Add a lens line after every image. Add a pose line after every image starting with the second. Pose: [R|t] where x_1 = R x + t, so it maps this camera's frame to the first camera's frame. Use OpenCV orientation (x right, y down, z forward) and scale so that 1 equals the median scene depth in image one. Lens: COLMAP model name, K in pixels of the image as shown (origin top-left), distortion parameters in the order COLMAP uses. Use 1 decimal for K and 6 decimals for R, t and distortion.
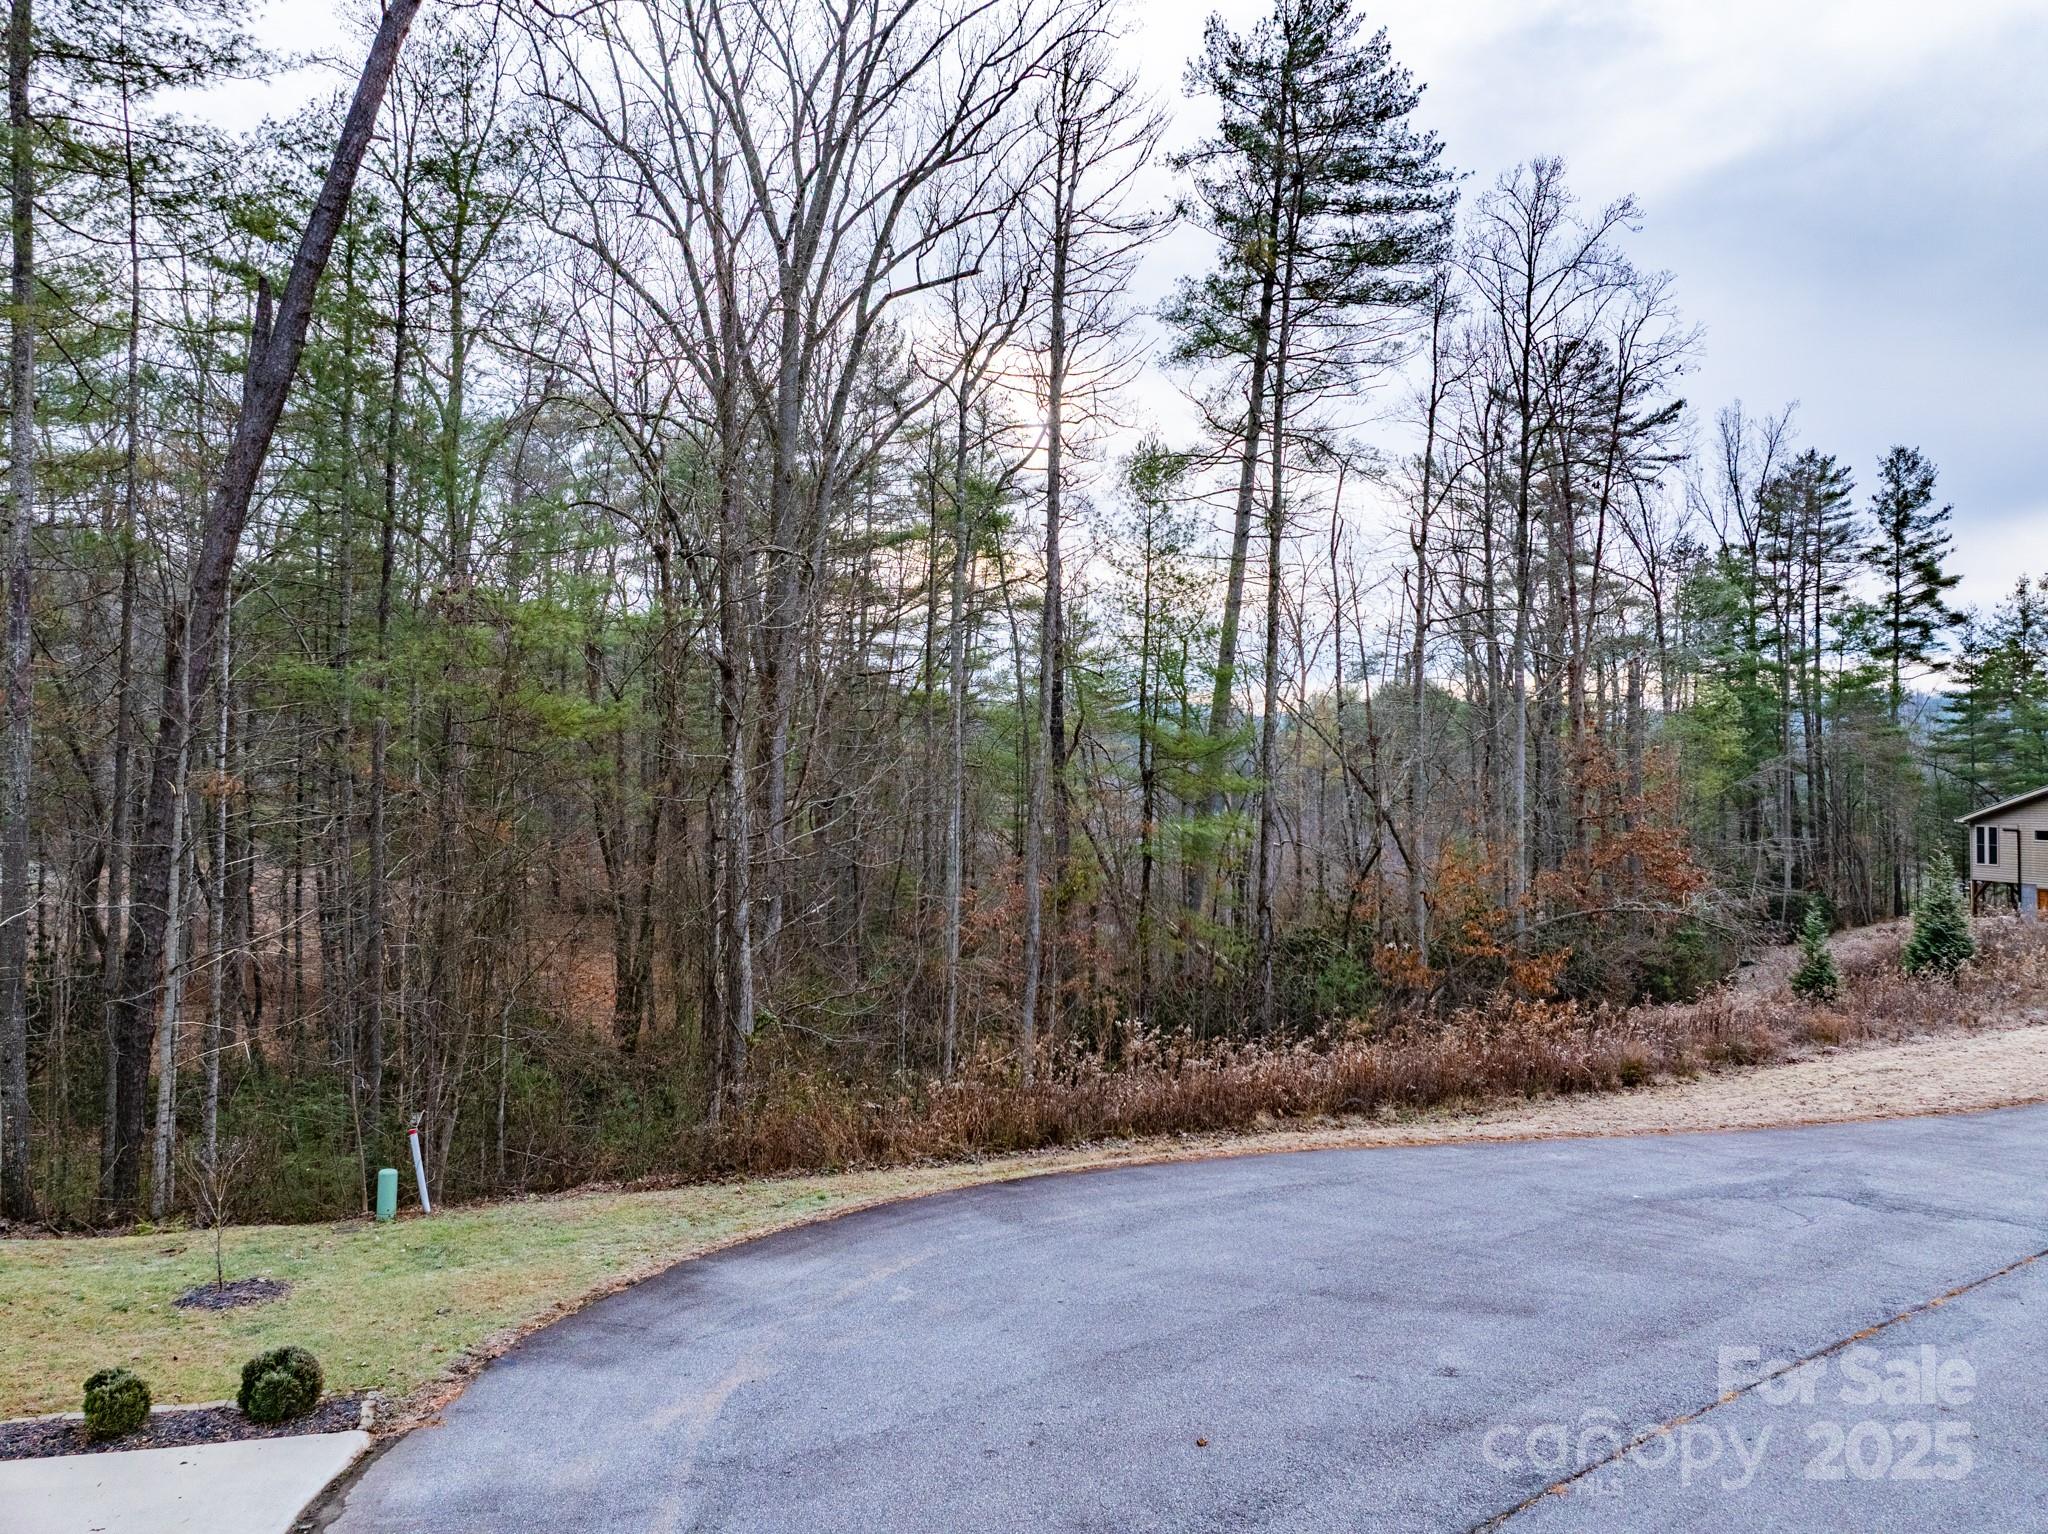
lens RADIAL K [[1431.3, 0, 1024.0], [0, 1431.3, 767.0], [0, 0, 1]] dist [-0.084997, 0.060645]
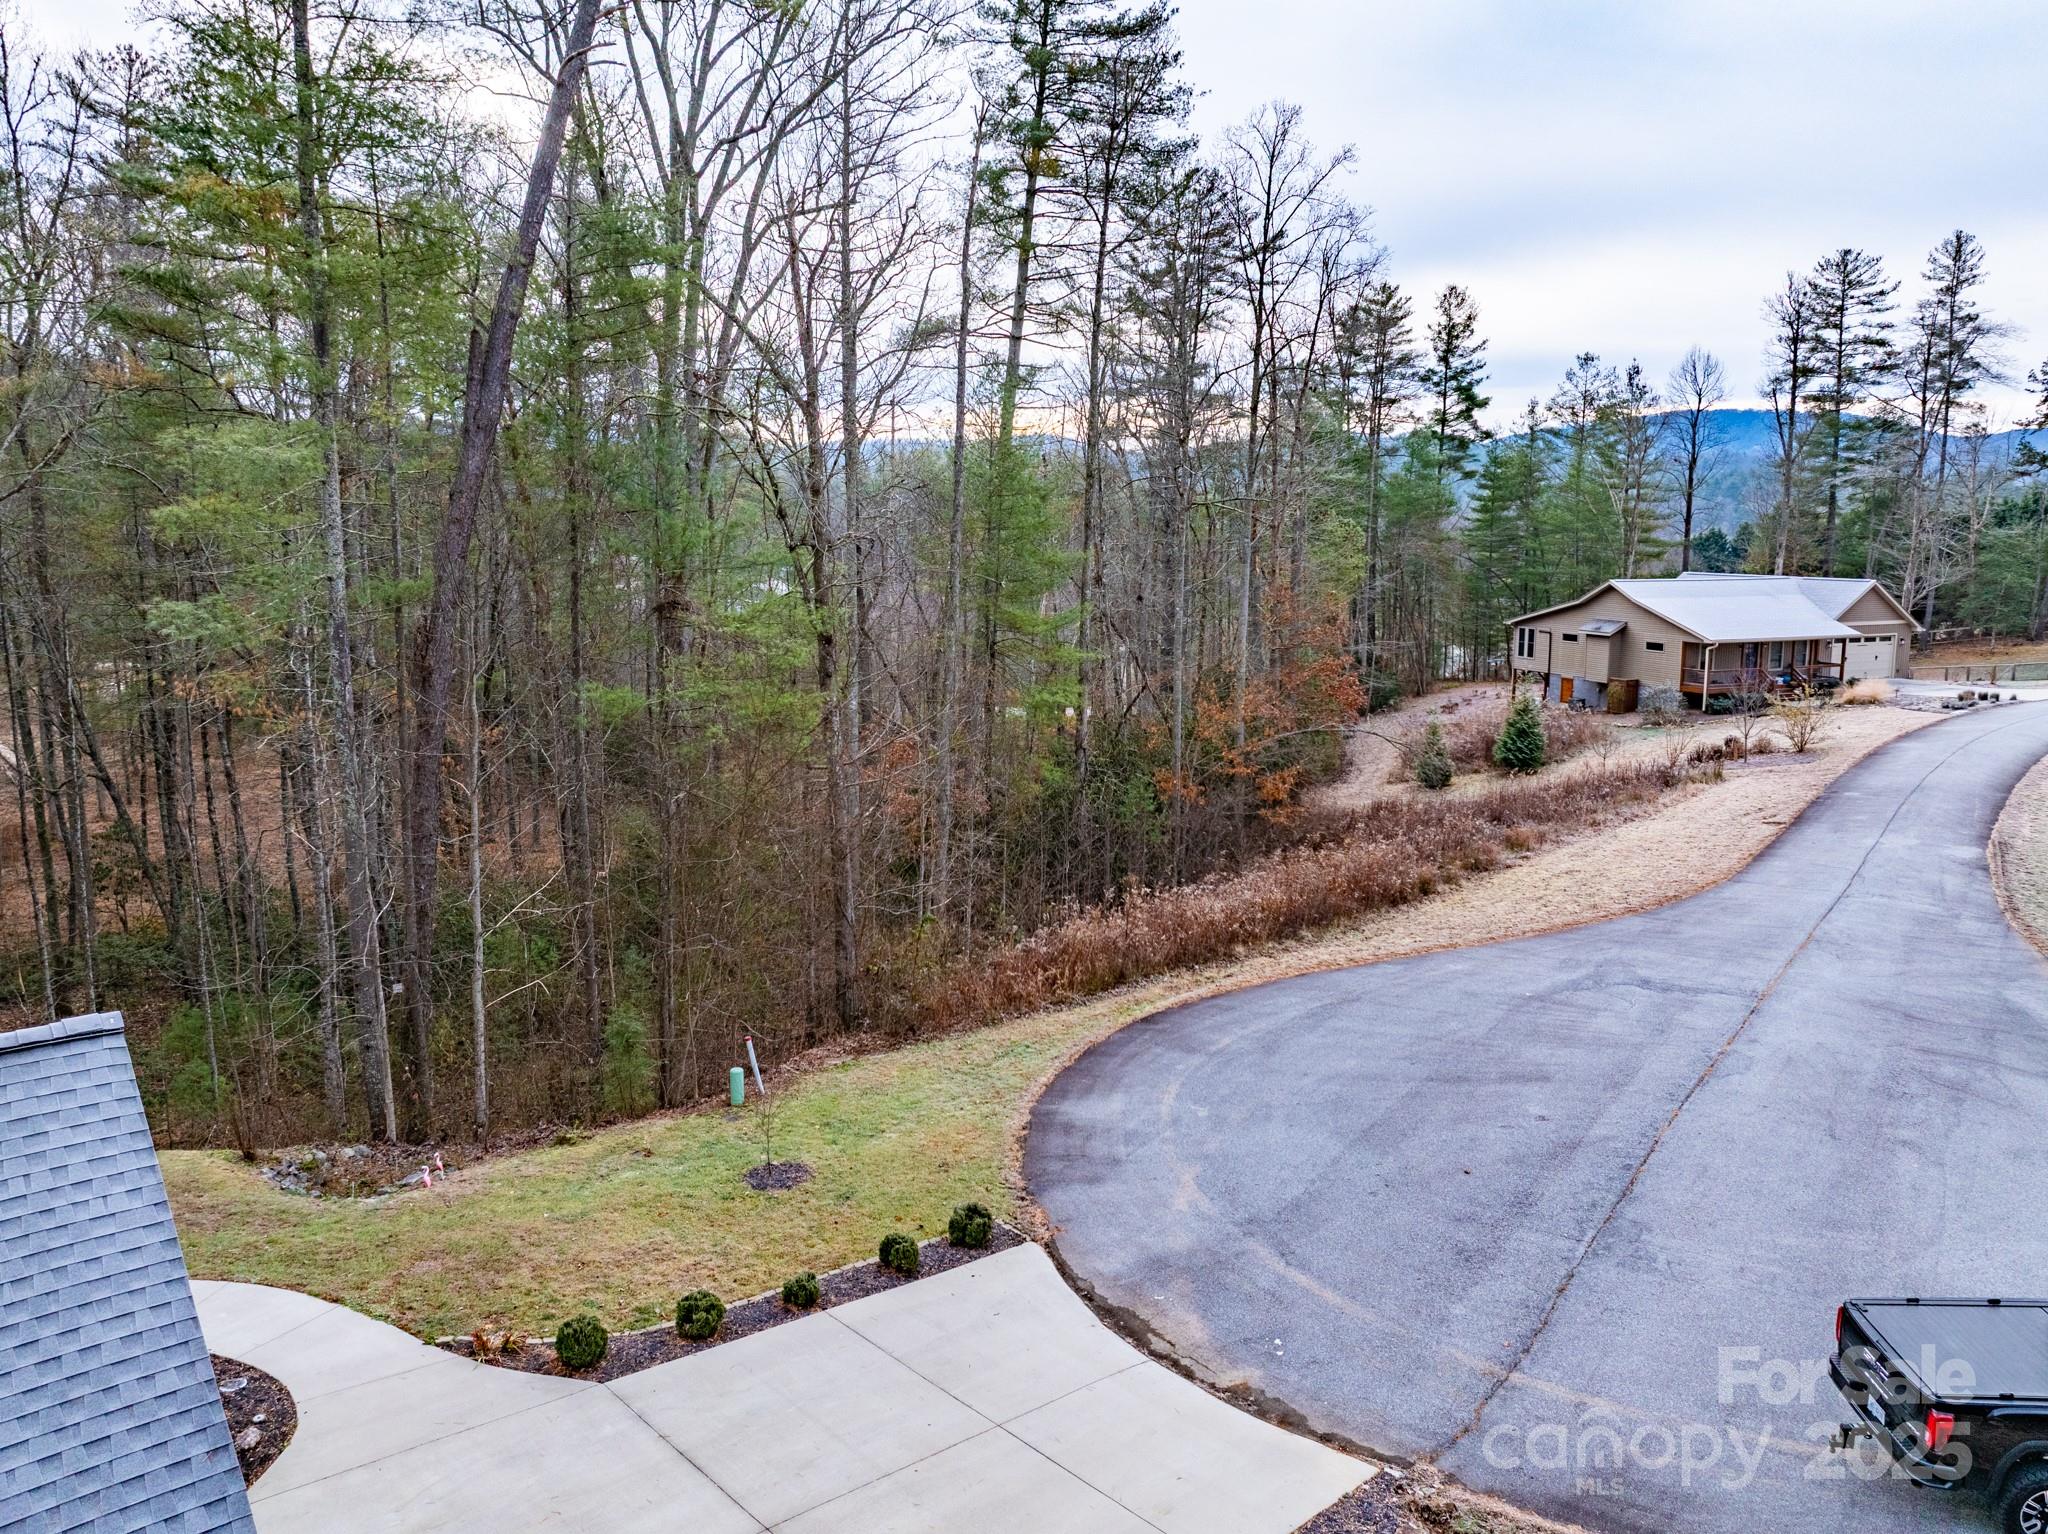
lens RADIAL K [[1396.7, 0, 1024.0], [0, 1396.7, 767.0], [0, 0, 1]] dist [-0.038135, -0.002110]
pose [[0.950218, -0.057302, 0.306272, -0.154118], [0.001296, 0.983663, 0.180018, -0.063984], [-0.311584, -0.170659, 0.934768, -0.078165]]
